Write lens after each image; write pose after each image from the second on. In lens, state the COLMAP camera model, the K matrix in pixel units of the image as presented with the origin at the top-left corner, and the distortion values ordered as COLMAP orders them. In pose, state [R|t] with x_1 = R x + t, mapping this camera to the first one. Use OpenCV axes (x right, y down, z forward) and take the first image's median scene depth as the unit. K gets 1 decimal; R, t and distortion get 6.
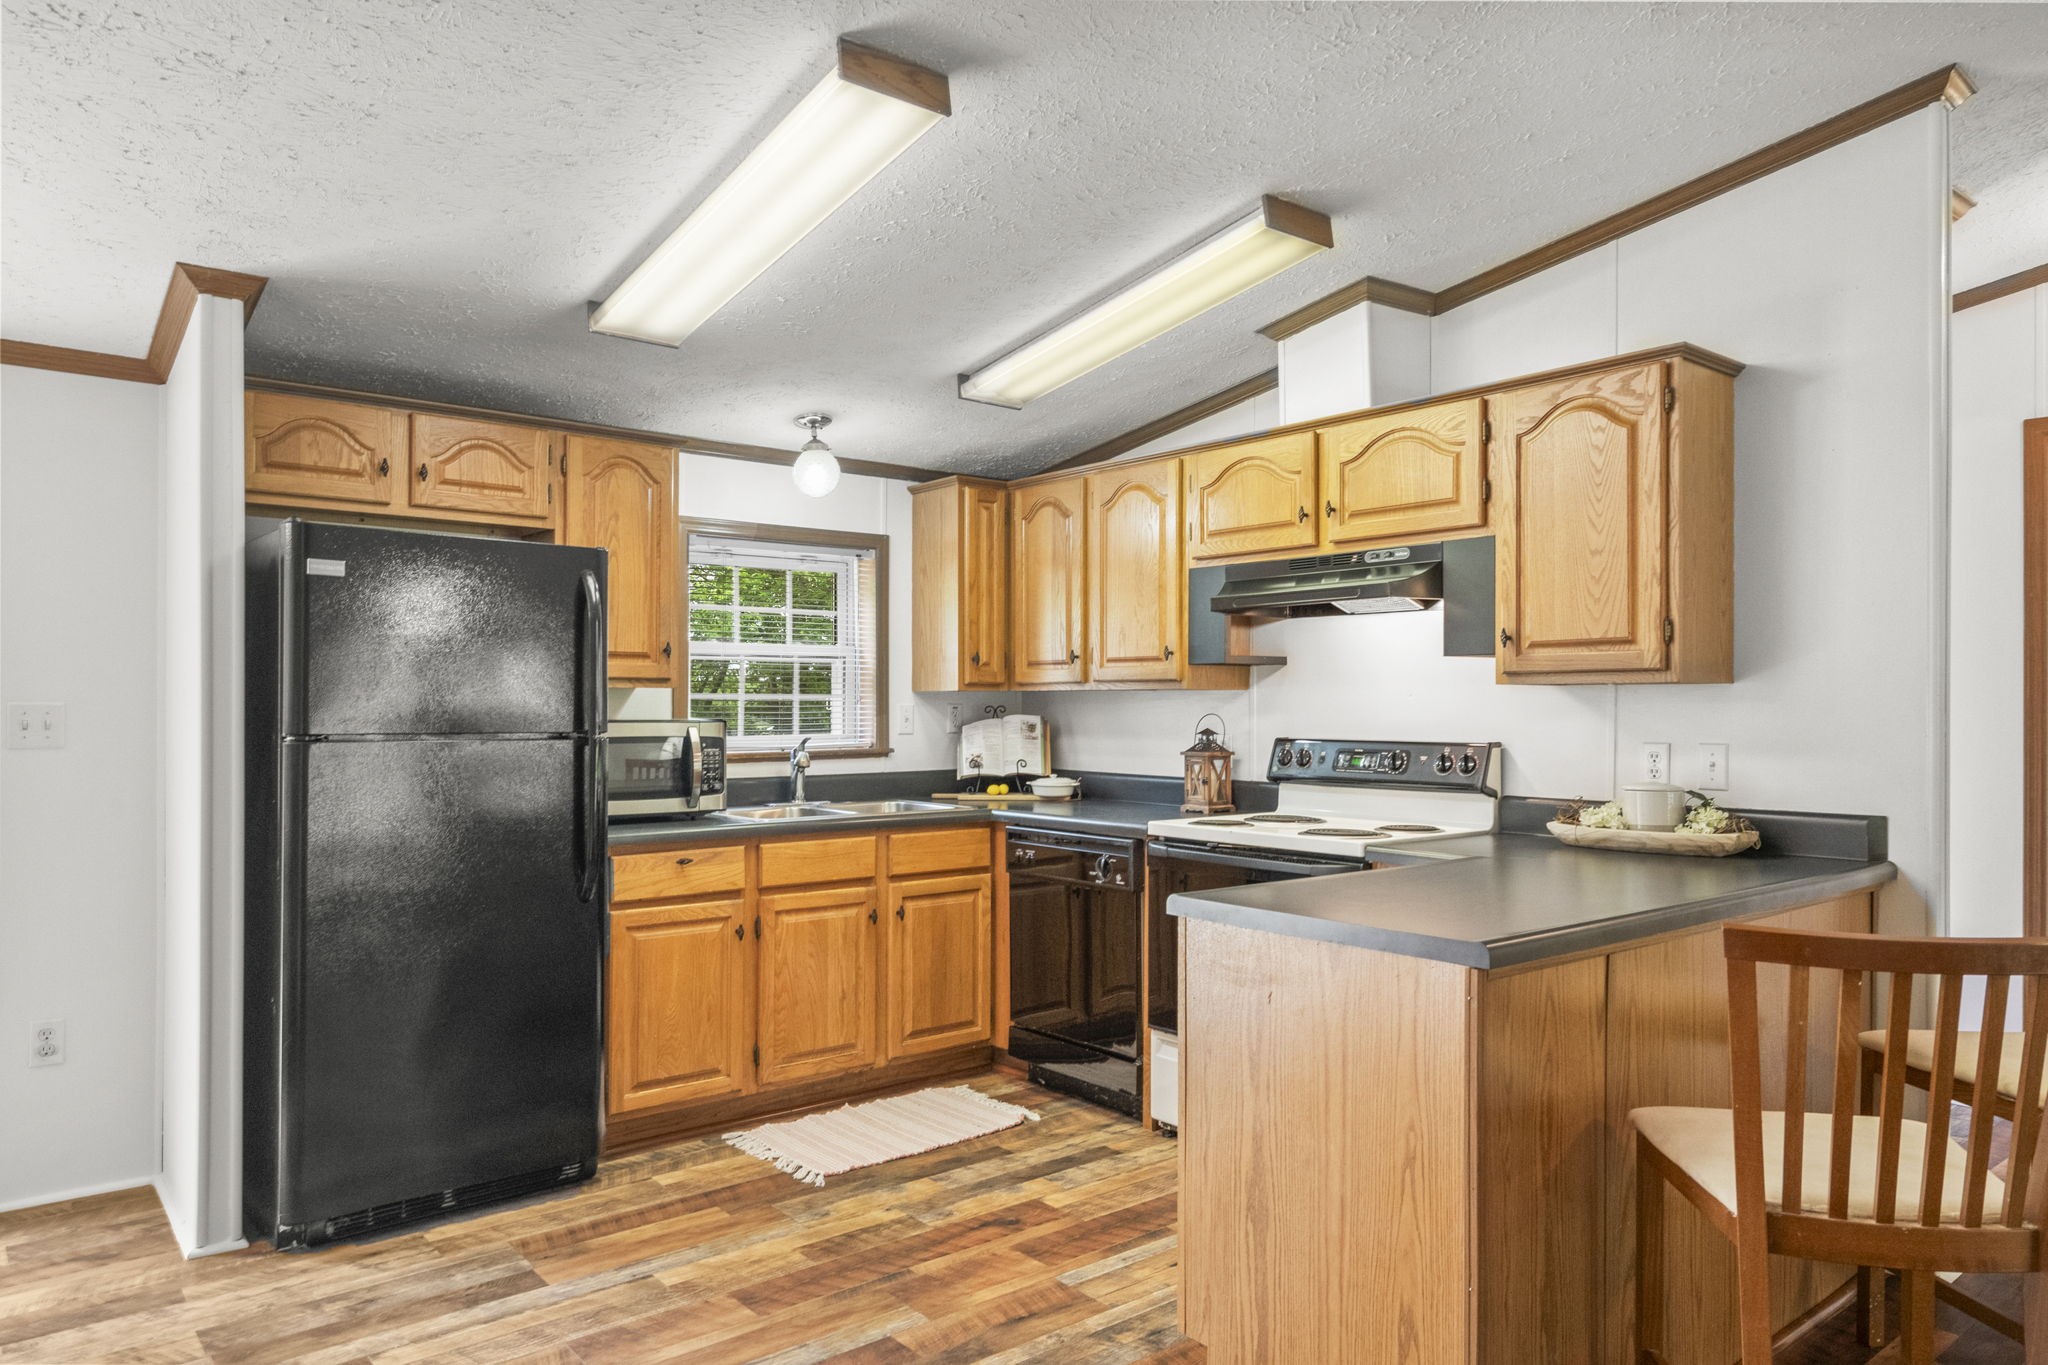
lens RADIAL K [[1318.7, 0, 981.1], [0, 1318.7, 697.4], [0, 0, 1]] dist [0.019219, 0.000442]
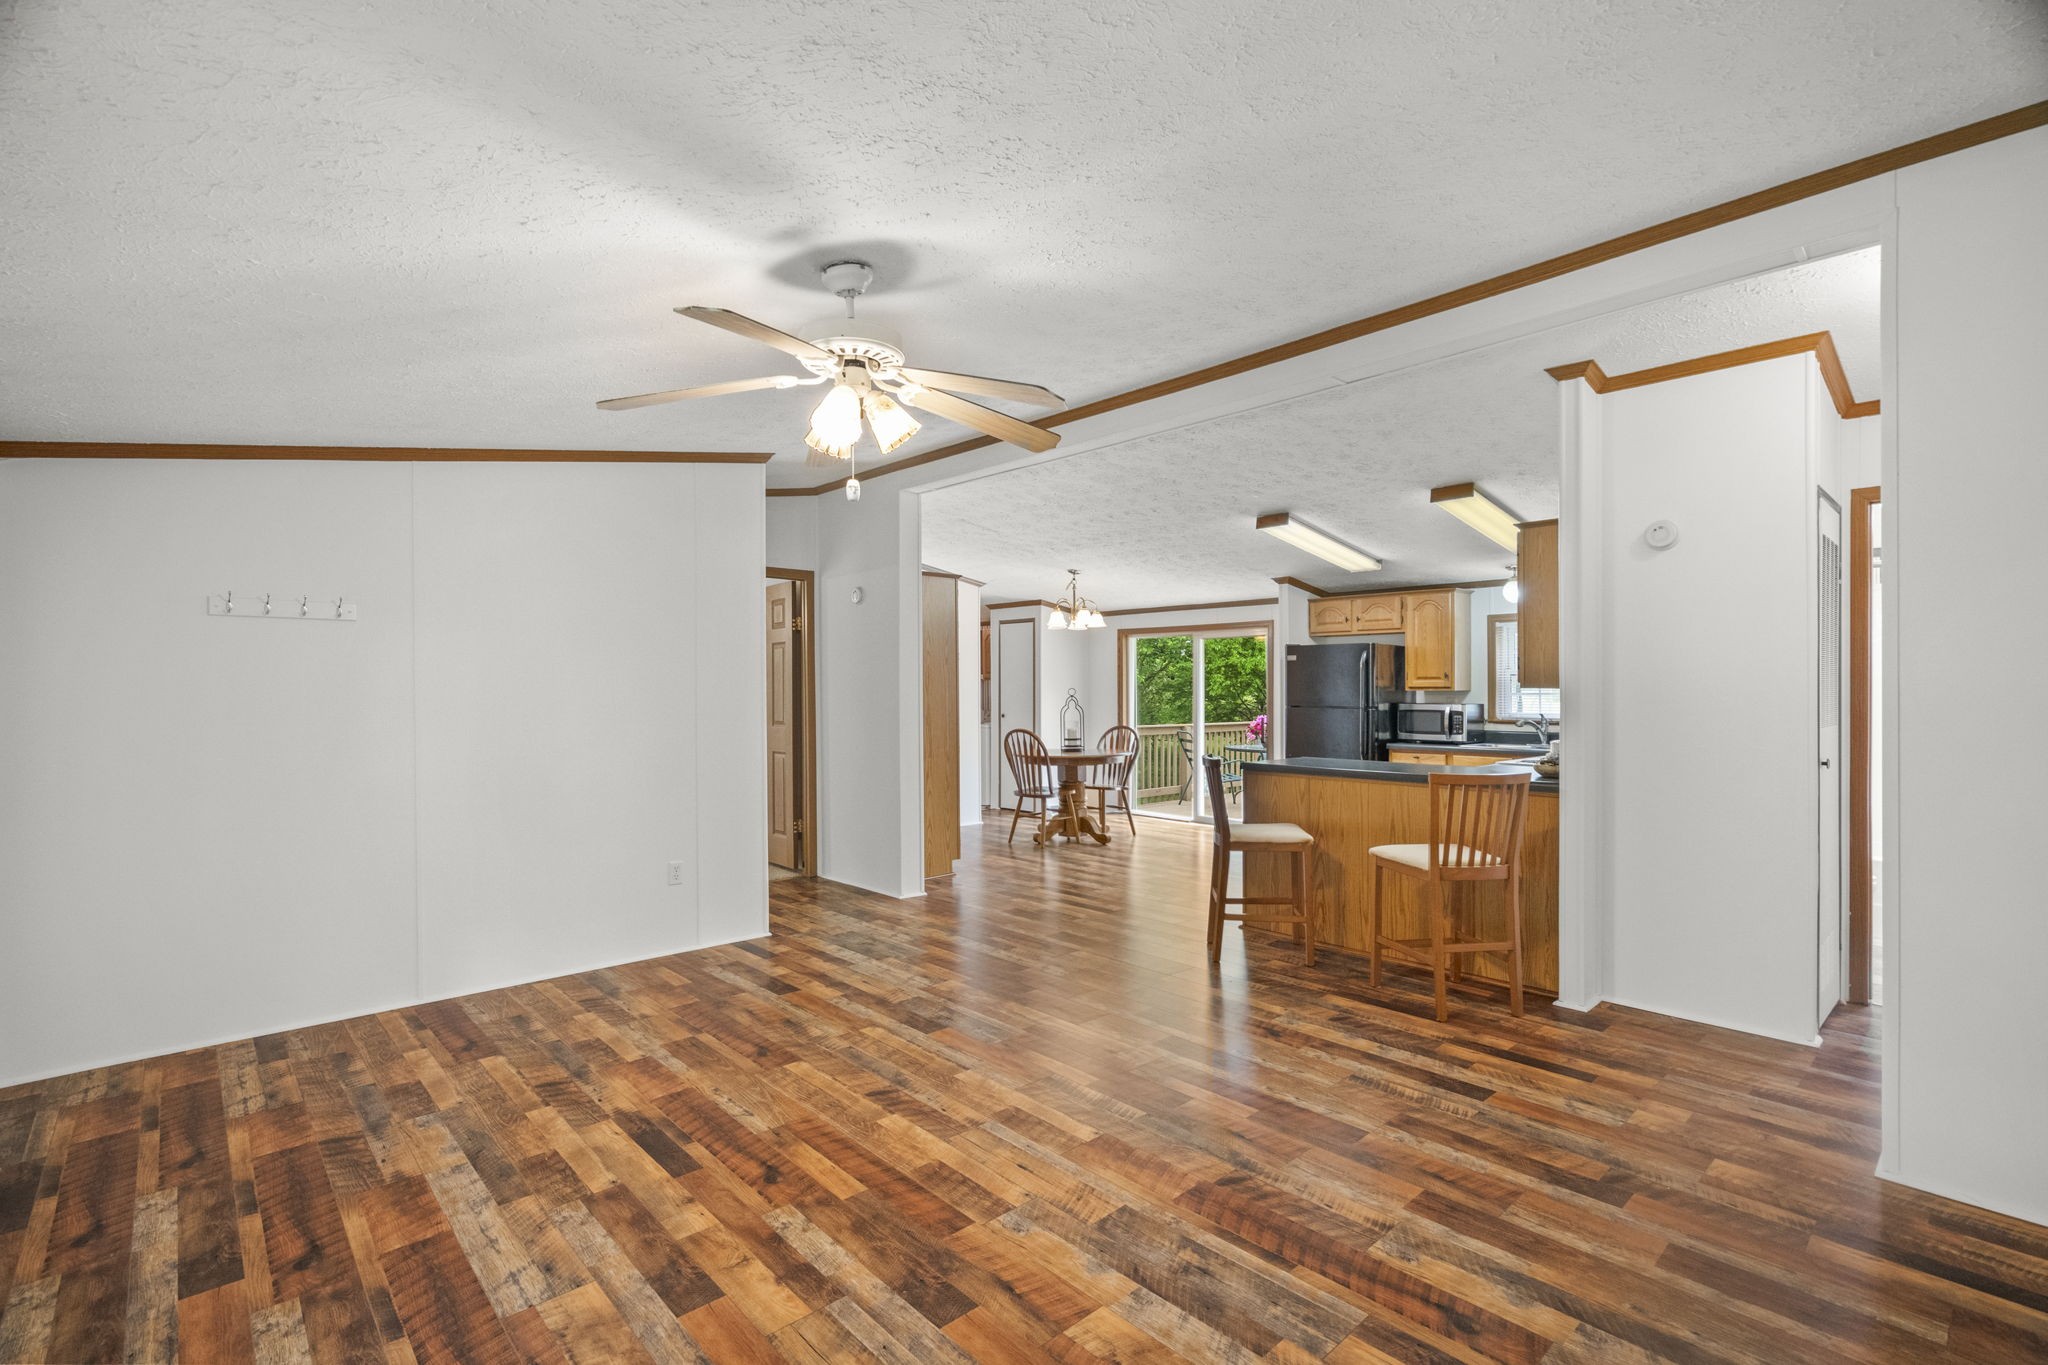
lens RADIAL K [[927.1, 0, 1024.7], [0, 927.1, 701.7], [0, 0, 1]] dist [-0.000080, 0.000212]
pose [[0.073506, 0.009940, -0.997245, 1.454164], [0.007574, 0.999916, 0.010525, -0.010187], [0.997266, -0.008326, 0.073425, 0.090767]]
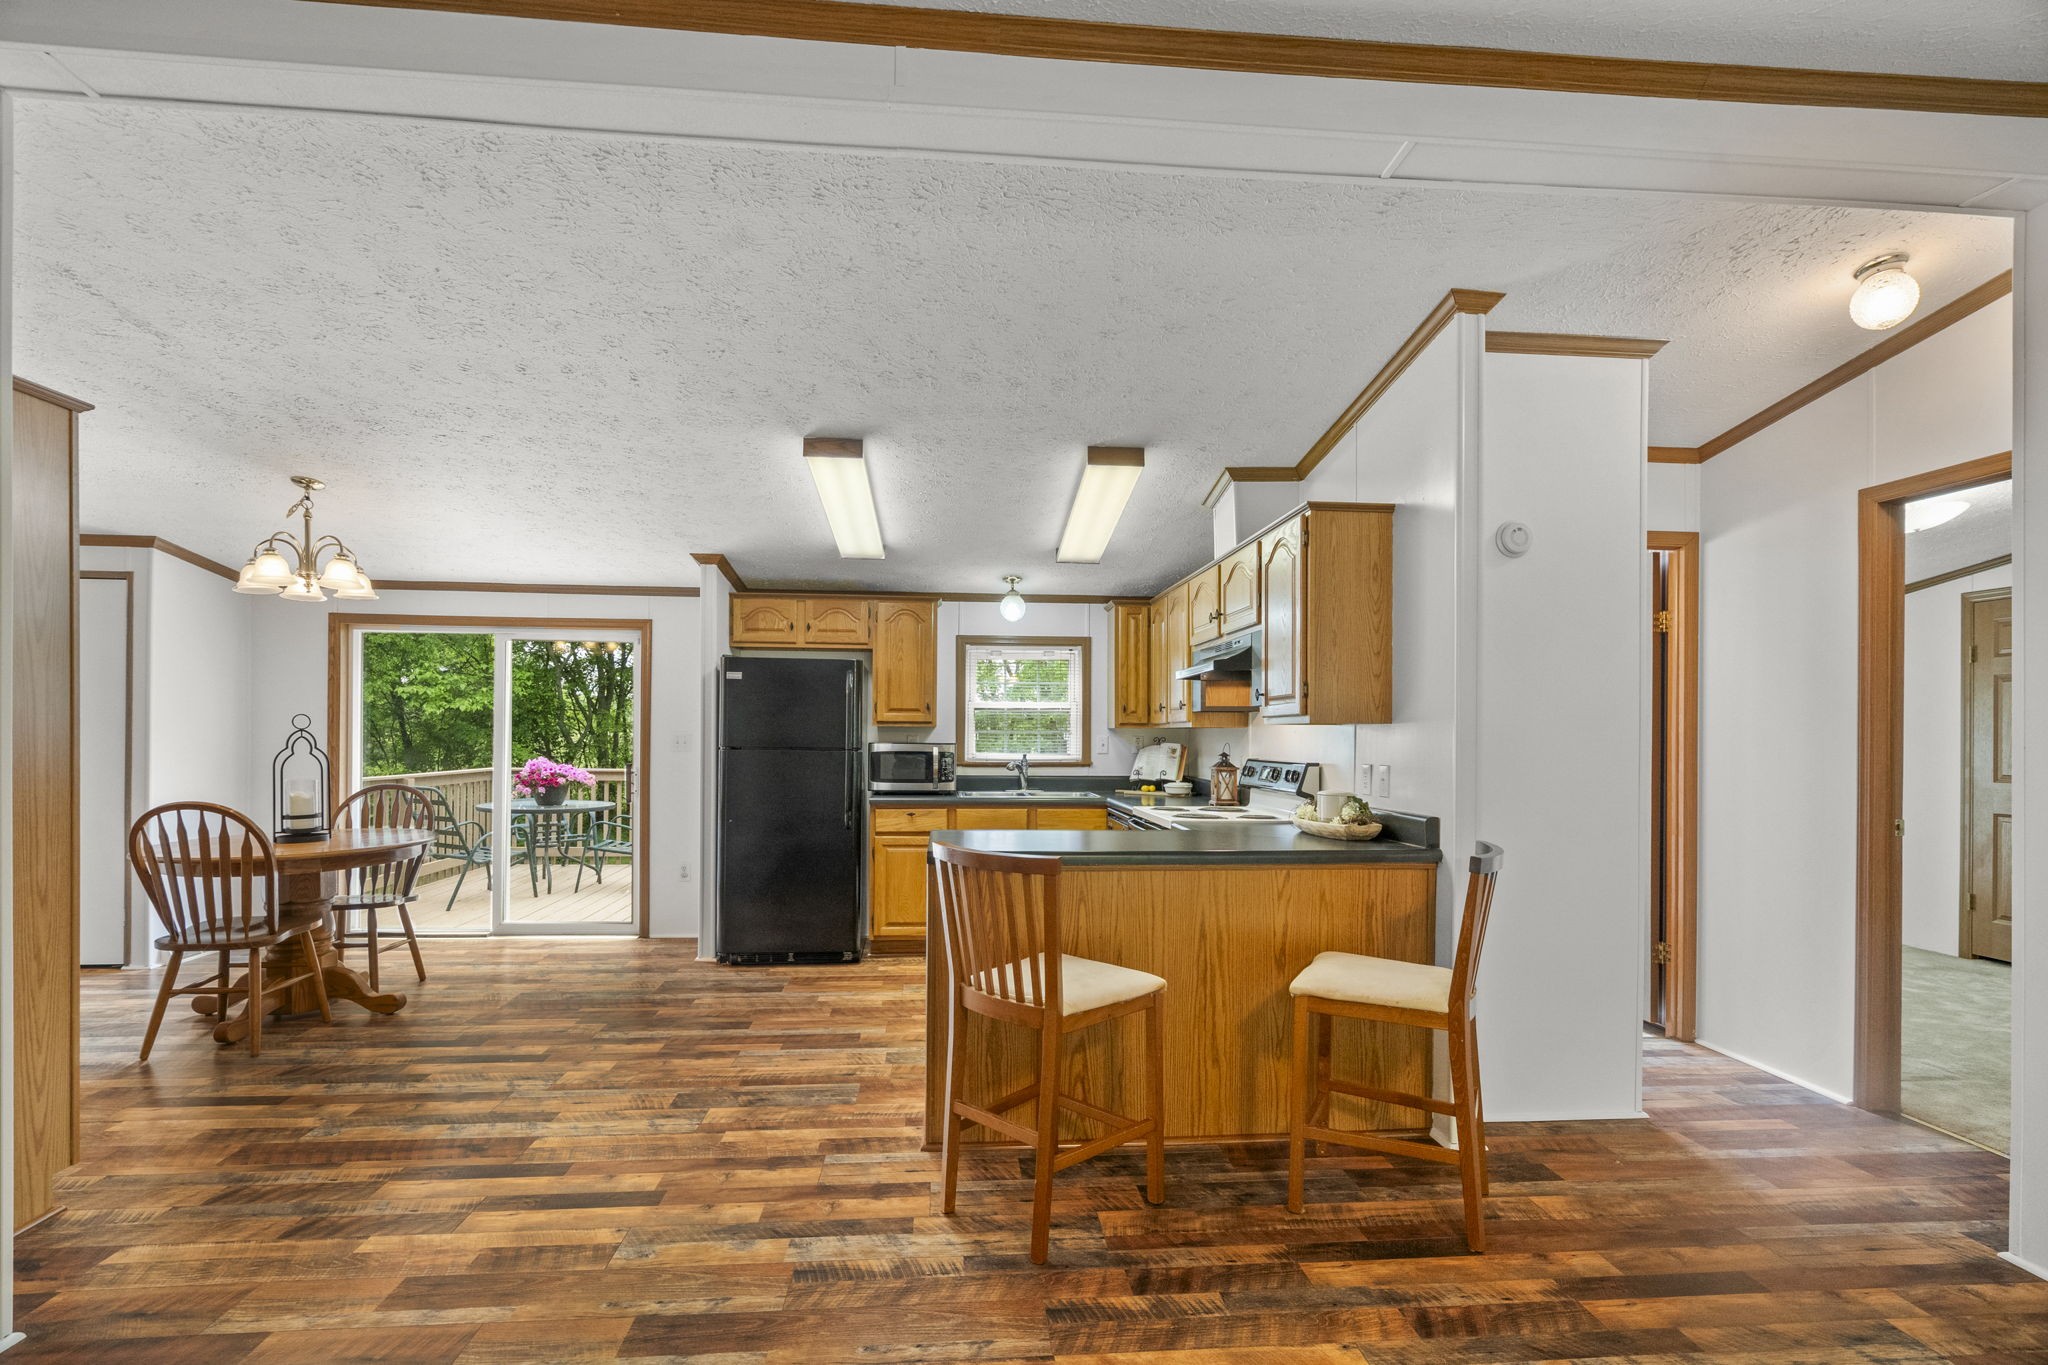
lens RADIAL K [[940.3, 0, 1017.2], [0, 940.3, 734.6], [0, 0, 1]] dist [-0.001039, -0.000436]
pose [[0.830814, 0.004973, -0.556527, 0.647562], [-0.003337, 0.999987, 0.003954, -0.001439], [0.556539, -0.001428, 0.830820, -0.075865]]
